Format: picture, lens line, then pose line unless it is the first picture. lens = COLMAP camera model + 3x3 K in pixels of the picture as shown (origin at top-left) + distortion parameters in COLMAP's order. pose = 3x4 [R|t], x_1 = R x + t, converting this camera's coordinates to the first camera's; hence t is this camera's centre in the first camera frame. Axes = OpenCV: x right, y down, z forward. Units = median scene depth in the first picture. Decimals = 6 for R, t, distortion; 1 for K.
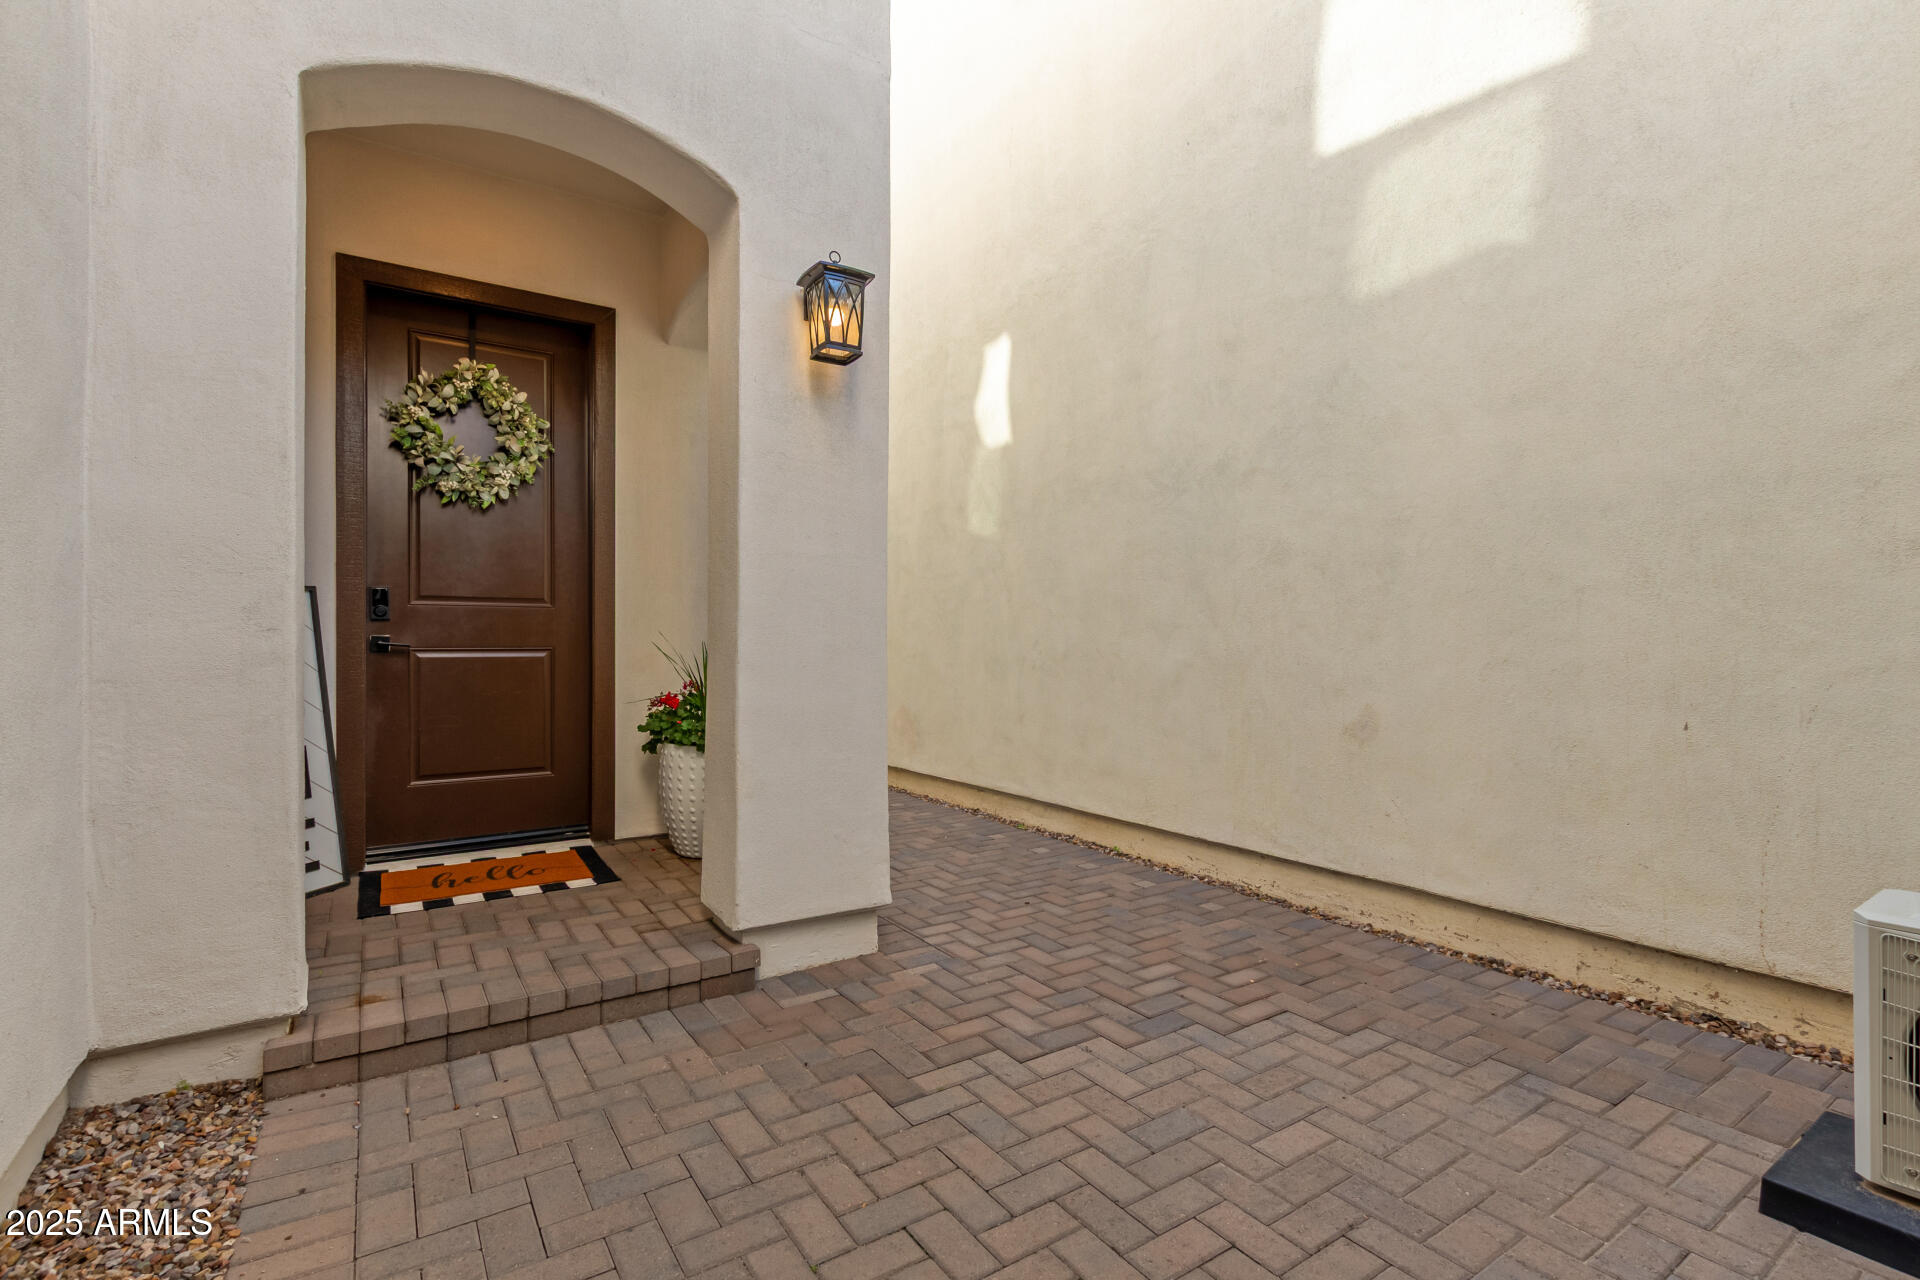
lens RADIAL K [[879.9, 0, 959.2], [0, 879.9, 638.1], [0, 0, 1]] dist [0.006054, -0.002519]
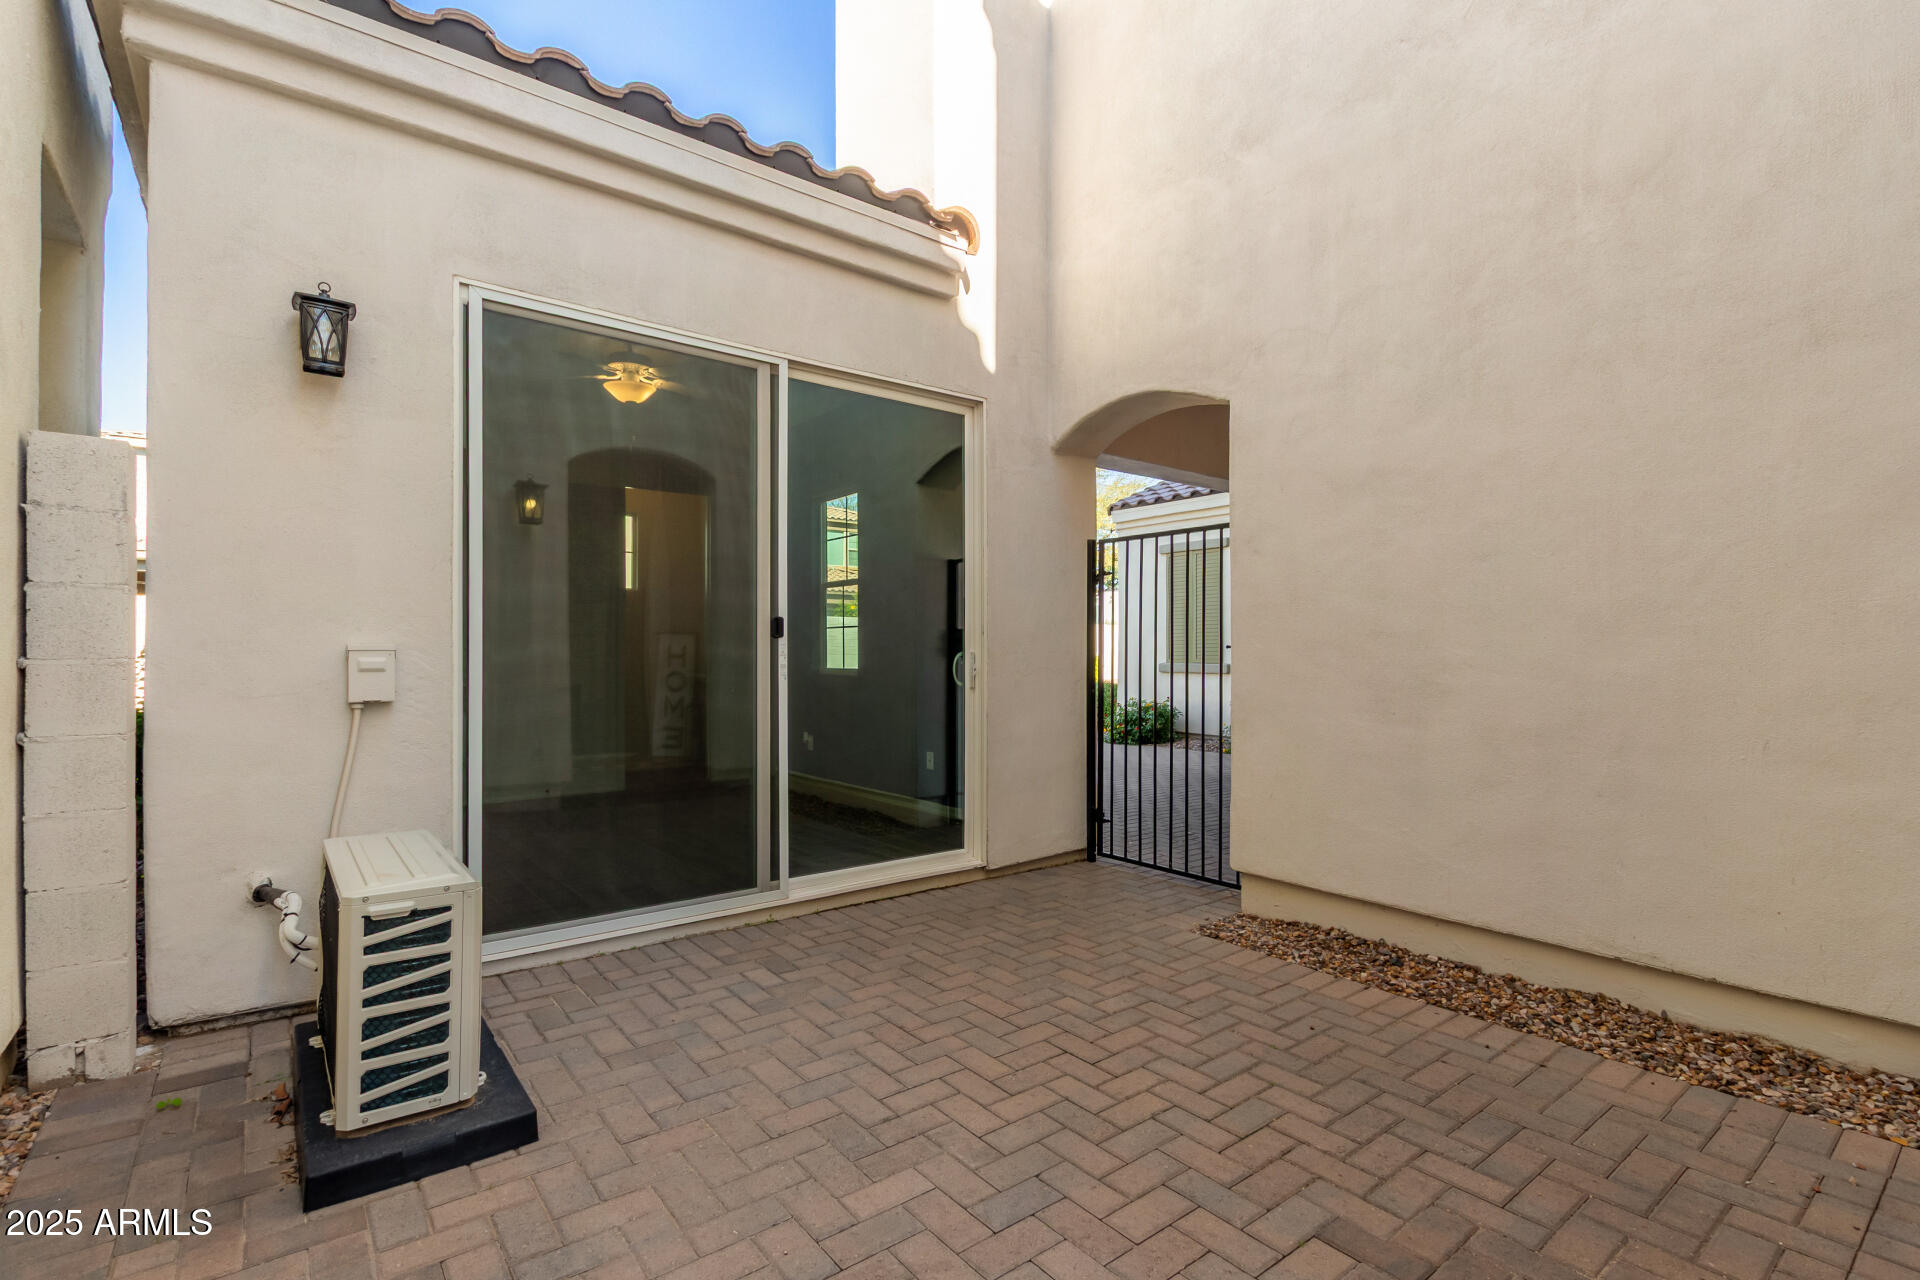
lens RADIAL K [[879.9, 0, 963.6], [0, 879.9, 647.1], [0, 0, 1]] dist [0.006054, -0.002519]
pose [[-0.996758, 0.003116, -0.080400, 0.197699], [0.003829, 0.999955, -0.008716, -0.001966], [0.080369, -0.008996, -0.996725, 1.034621]]
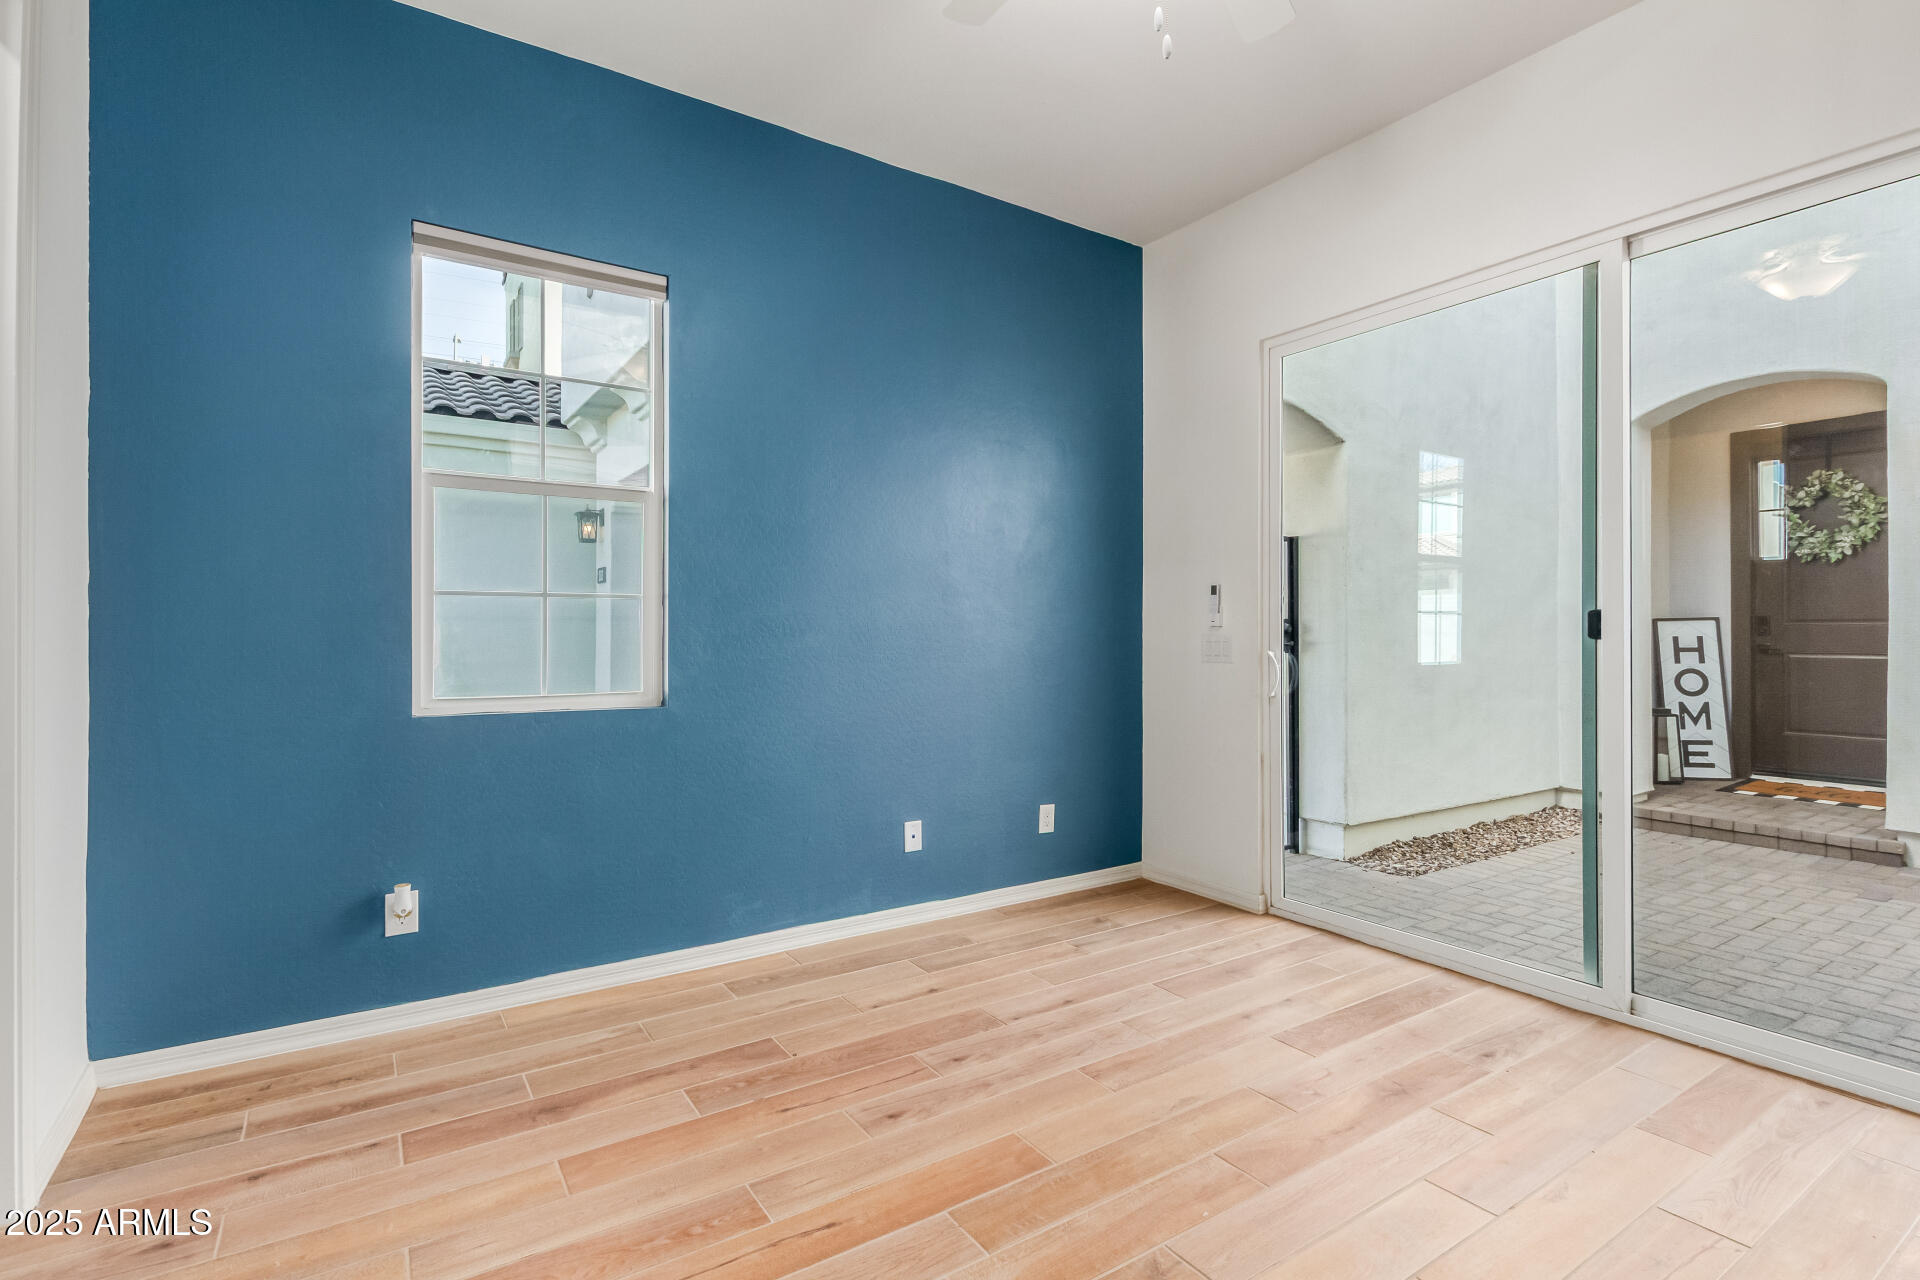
lens RADIAL K [[879.9, 0, 961.3], [0, 879.9, 636.9], [0, 0, 1]] dist [0.006054, -0.002519]
pose [[-0.002071, 0.004991, -0.999985, 1.062666], [-0.004705, 0.999976, 0.005001, -0.017654], [0.999987, 0.004715, -0.002047, -0.554302]]
